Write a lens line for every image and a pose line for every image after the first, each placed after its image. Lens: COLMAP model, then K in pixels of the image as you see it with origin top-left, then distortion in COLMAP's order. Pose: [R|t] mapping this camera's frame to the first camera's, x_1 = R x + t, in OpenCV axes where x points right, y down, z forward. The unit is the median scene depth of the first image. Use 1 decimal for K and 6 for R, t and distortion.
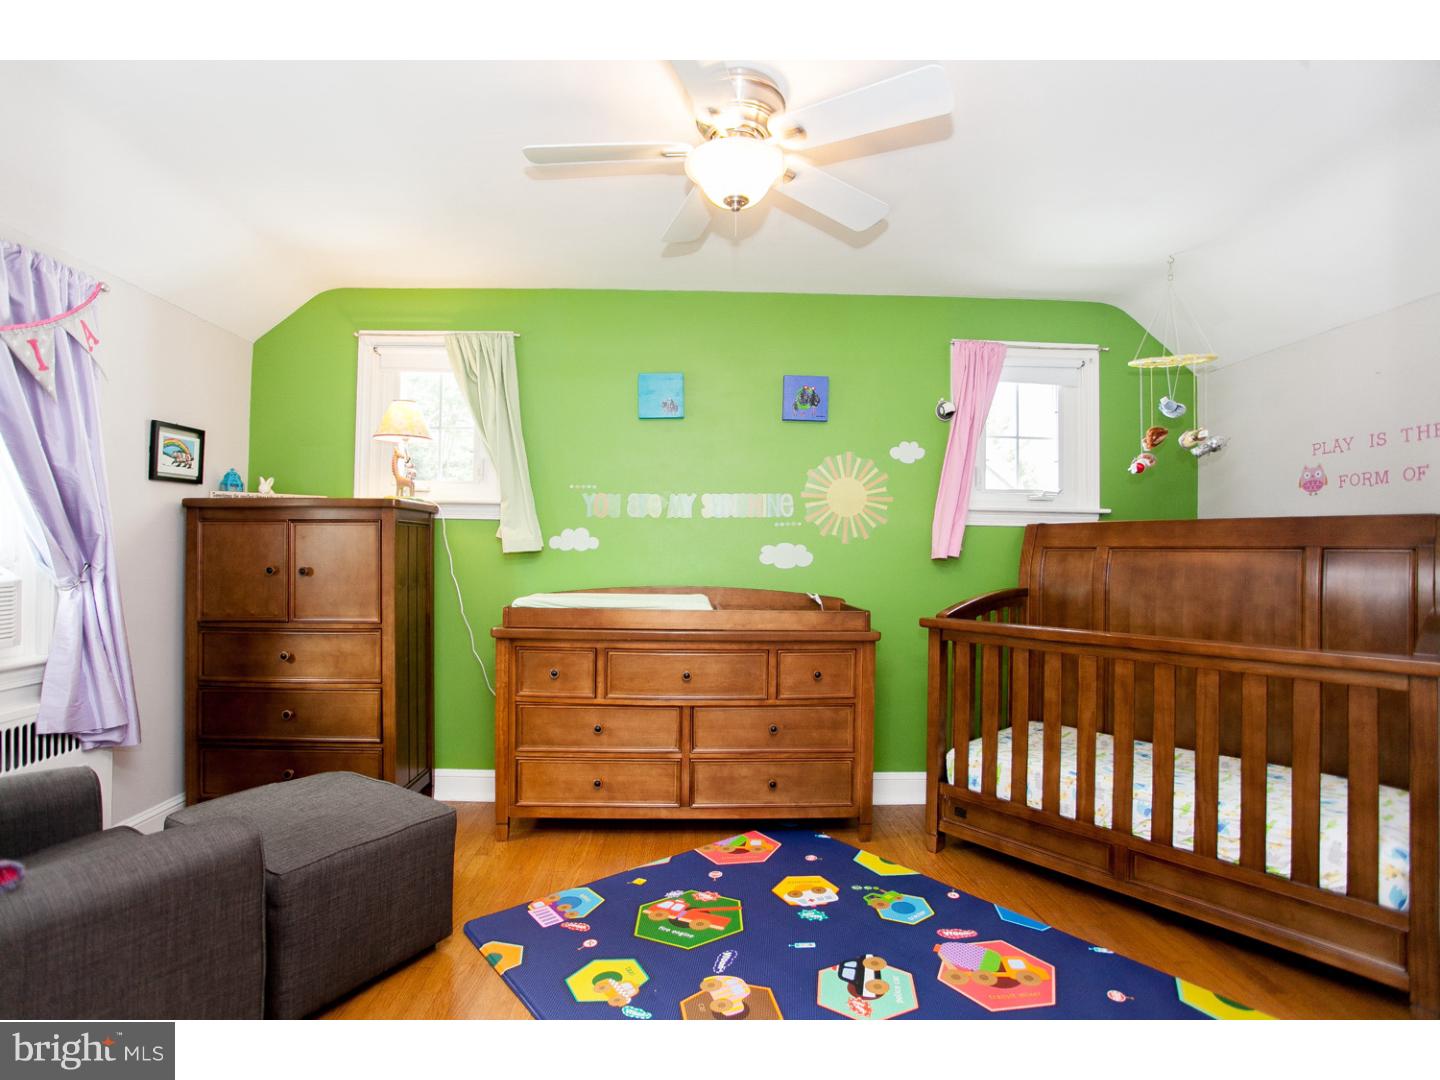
lens RADIAL K [[698.4, 0, 705.4], [0, 698.4, 542.6], [0, 0, 1]] dist [-0.079993, 0.035584]
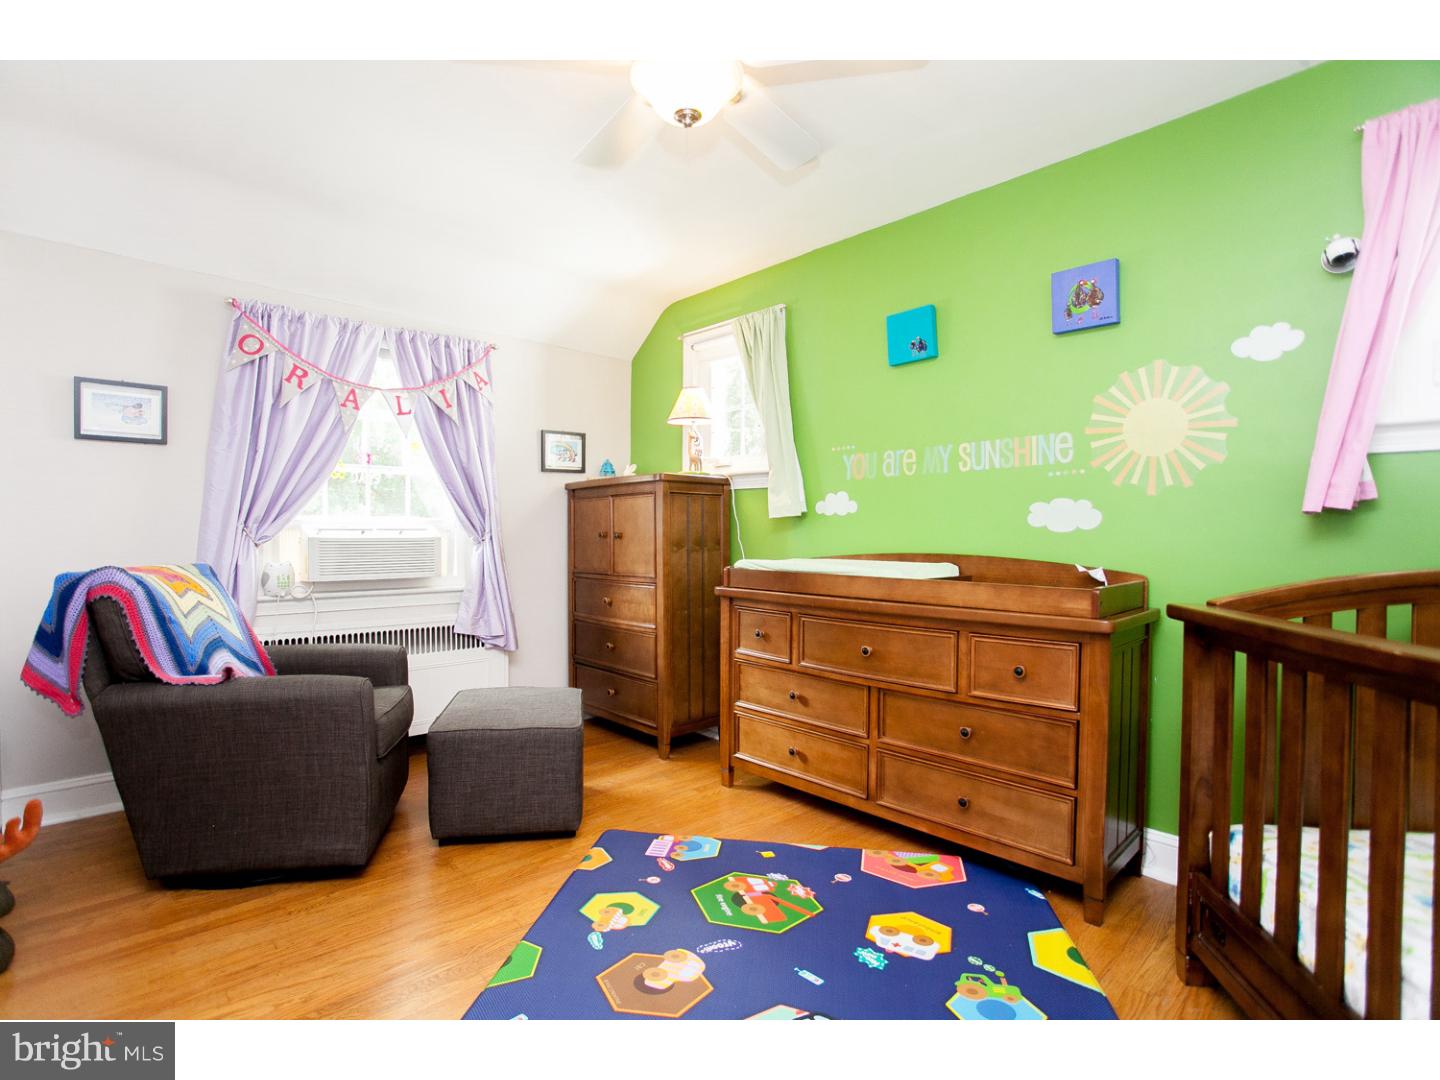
lens RADIAL K [[698.4, 0, 705.4], [0, 698.4, 542.6], [0, 0, 1]] dist [-0.079993, 0.035584]
pose [[0.652327, 0.002667, -0.757933, 0.494322], [0.012688, 0.999815, 0.014438, 0.038284], [0.757831, -0.019035, 0.652173, 0.273822]]
